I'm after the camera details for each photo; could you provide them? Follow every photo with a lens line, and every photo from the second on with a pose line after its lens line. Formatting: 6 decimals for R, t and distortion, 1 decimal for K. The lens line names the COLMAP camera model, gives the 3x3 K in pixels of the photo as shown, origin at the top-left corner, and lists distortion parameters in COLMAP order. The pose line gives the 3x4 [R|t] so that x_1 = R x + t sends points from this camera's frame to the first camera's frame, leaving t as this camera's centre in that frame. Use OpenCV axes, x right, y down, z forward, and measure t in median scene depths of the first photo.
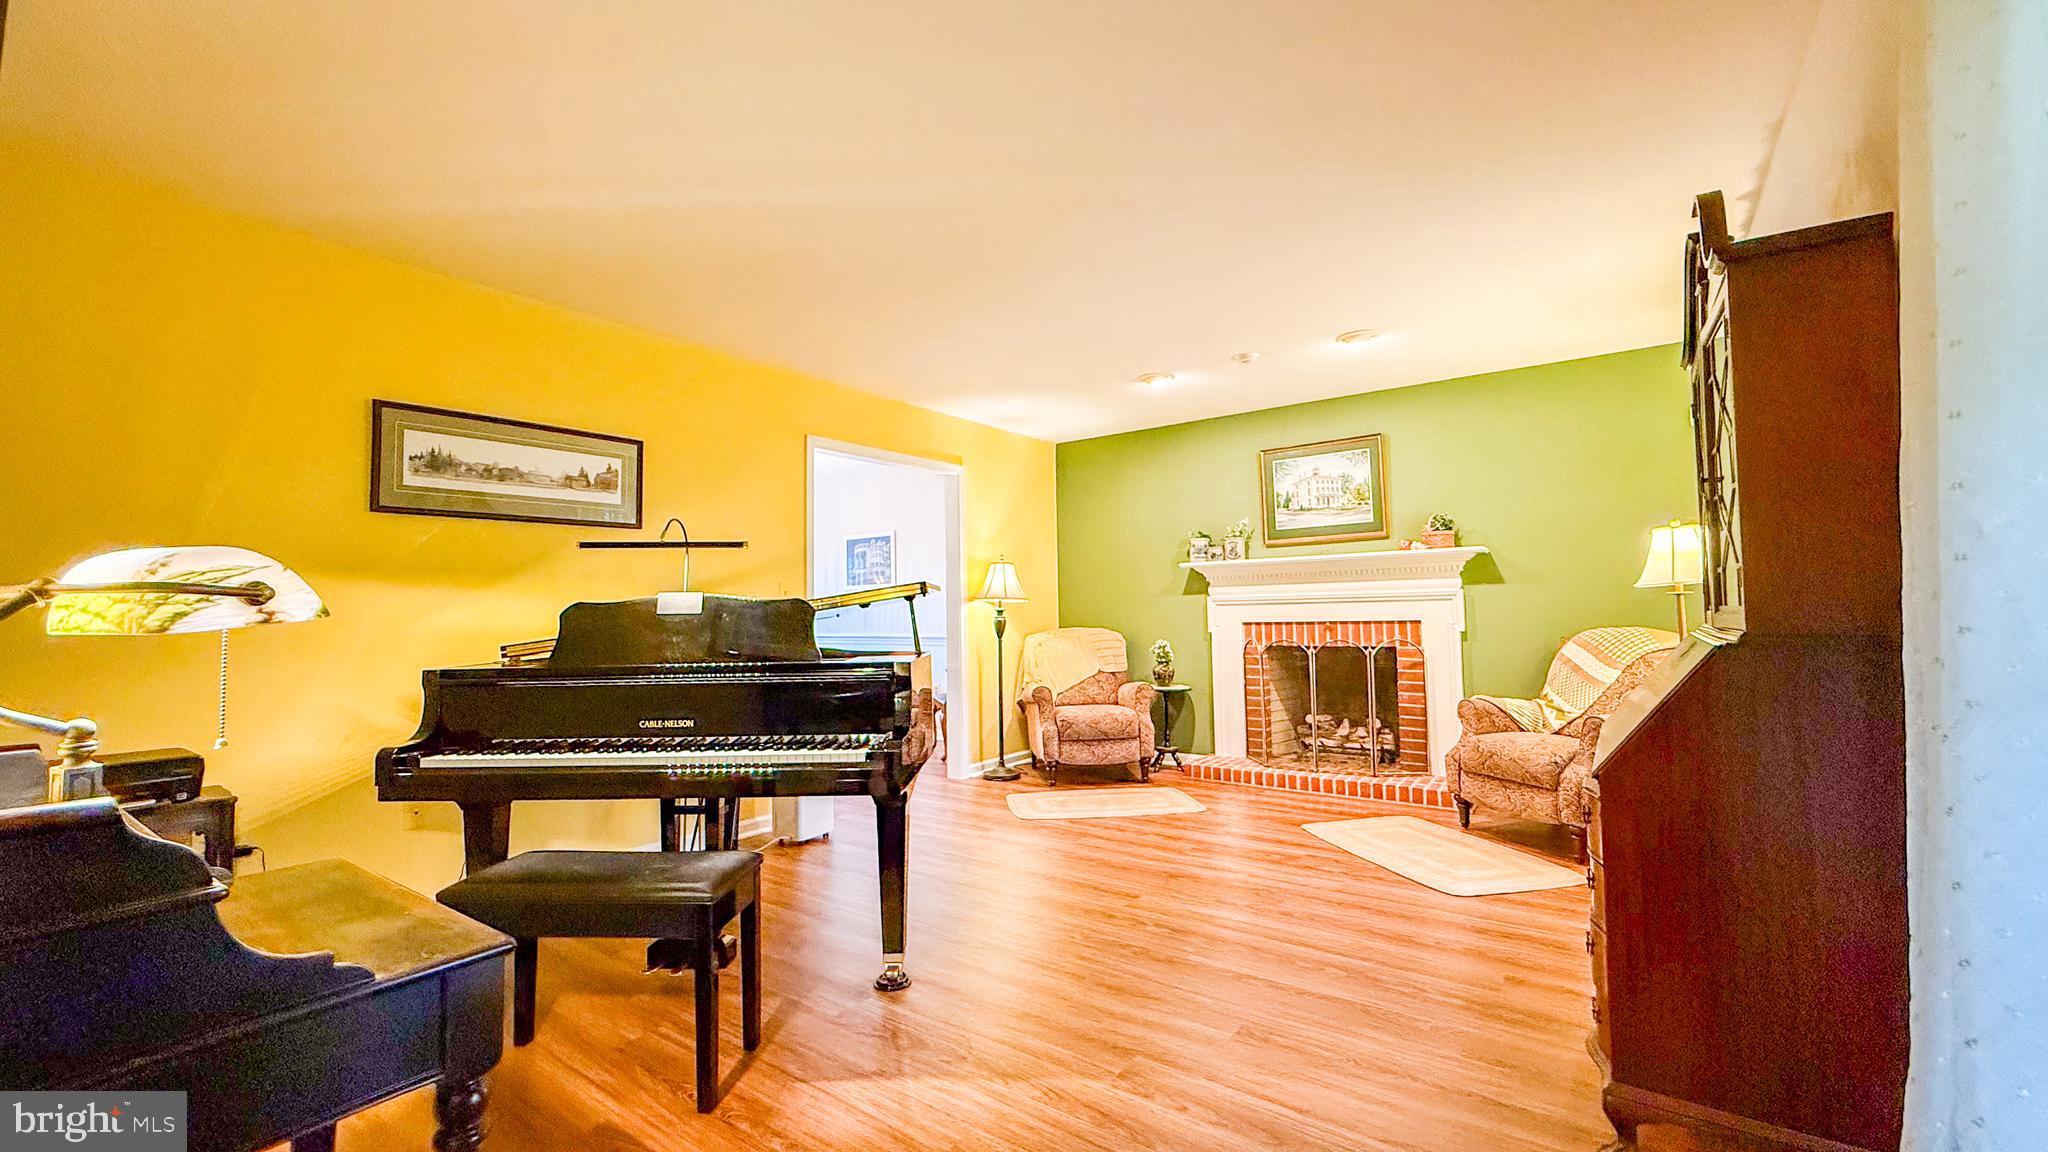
lens RADIAL K [[813.9, 0, 1017.7], [0, 813.9, 573.4], [0, 0, 1]] dist [0.000396, -0.000094]
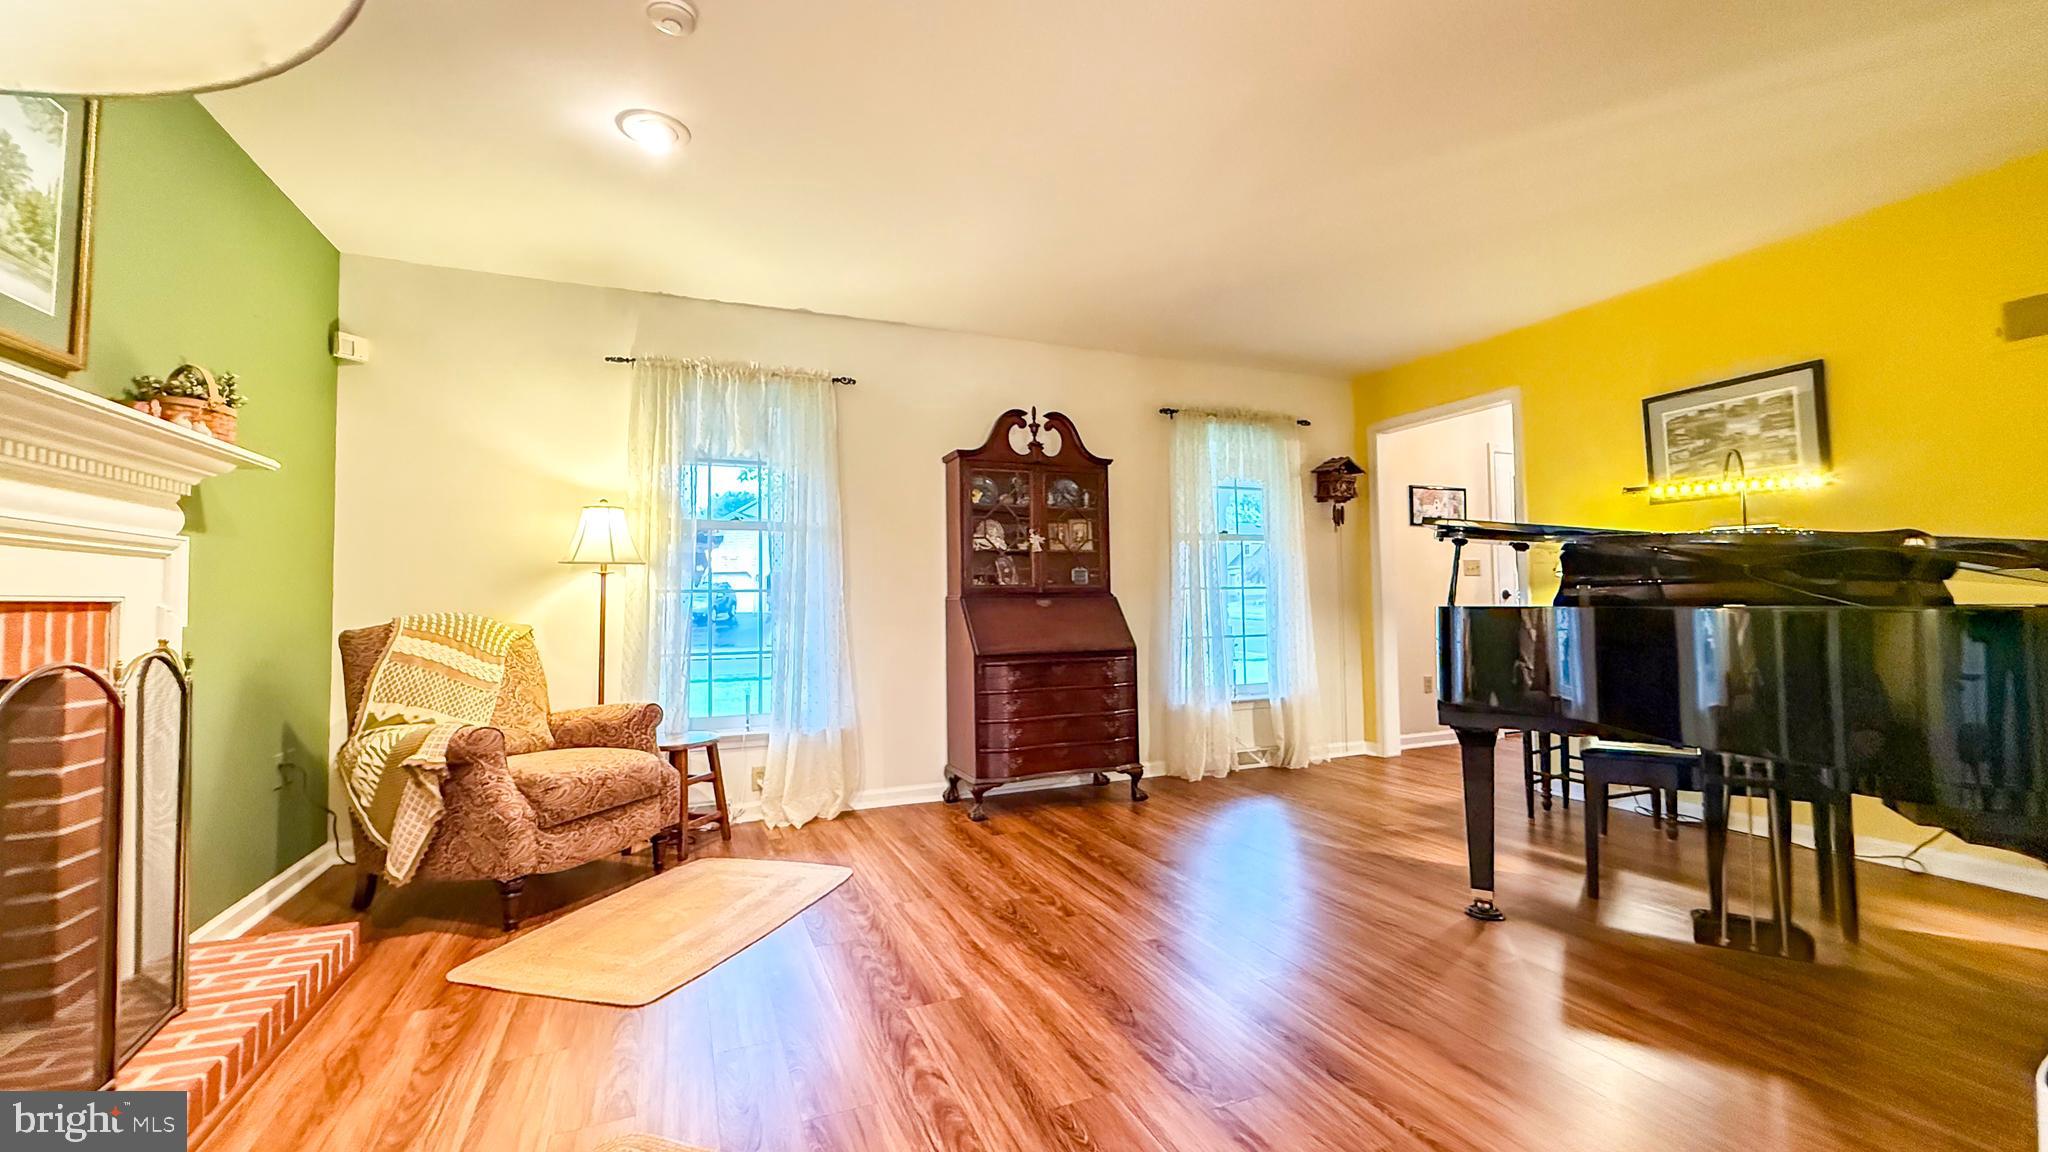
lens RADIAL K [[822.9, 0, 1023.8], [0, 822.9, 574.0], [0, 0, 1]] dist [0.002681, 0.000198]
pose [[-0.866260, 0.043569, 0.497690, -0.098105], [-0.000986, 0.996039, -0.088912, 0.083318], [-0.499593, -0.077511, -0.862786, 1.166408]]
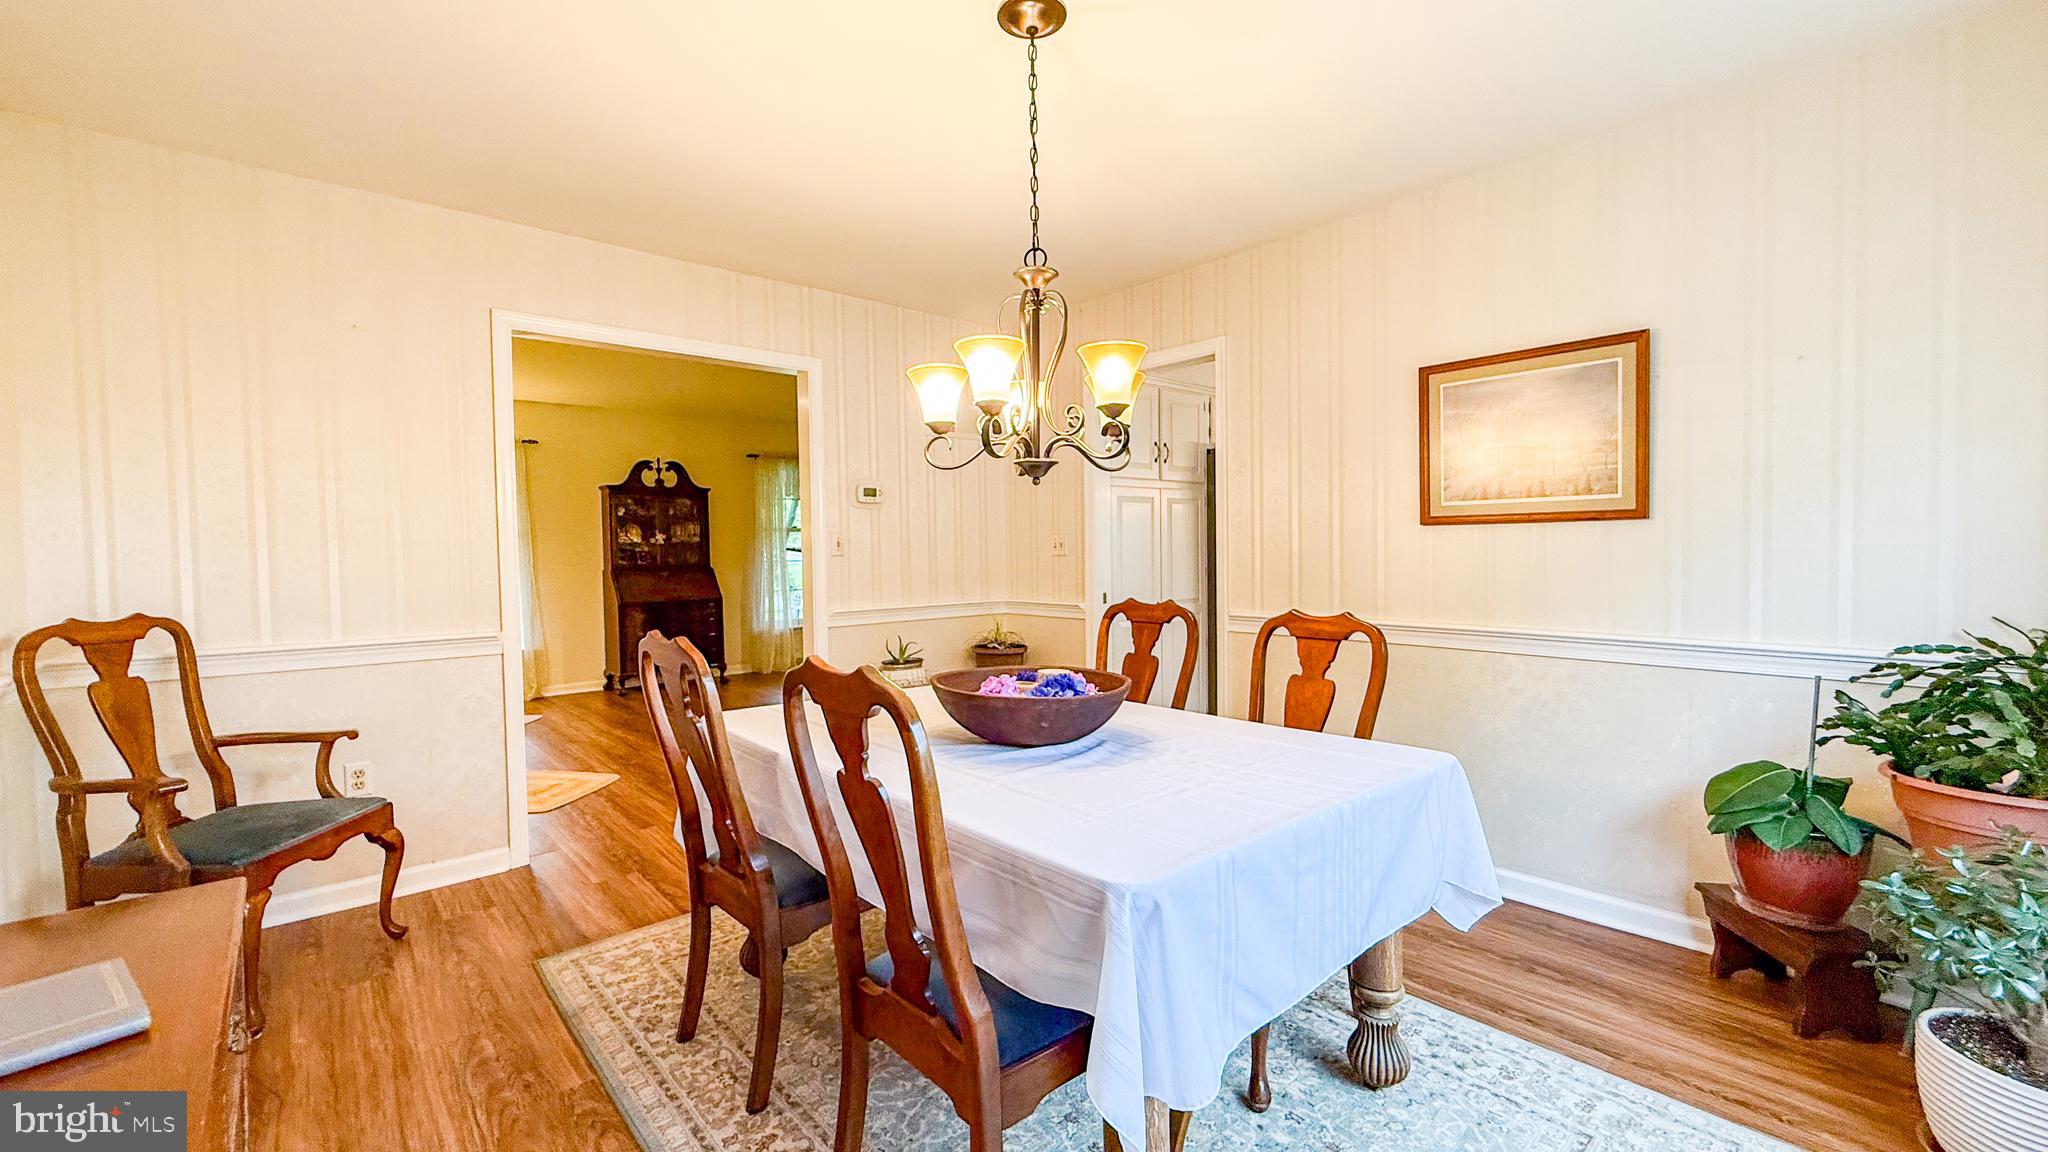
lens RADIAL K [[822.9, 0, 1023.8], [0, 822.9, 574.0], [0, 0, 1]] dist [0.002681, 0.000198]
pose [[-0.978127, 0.021594, 0.206885, -0.651239], [0.018479, 0.999685, -0.016973, 0.074036], [-0.207186, -0.012779, -0.978218, 1.757756]]
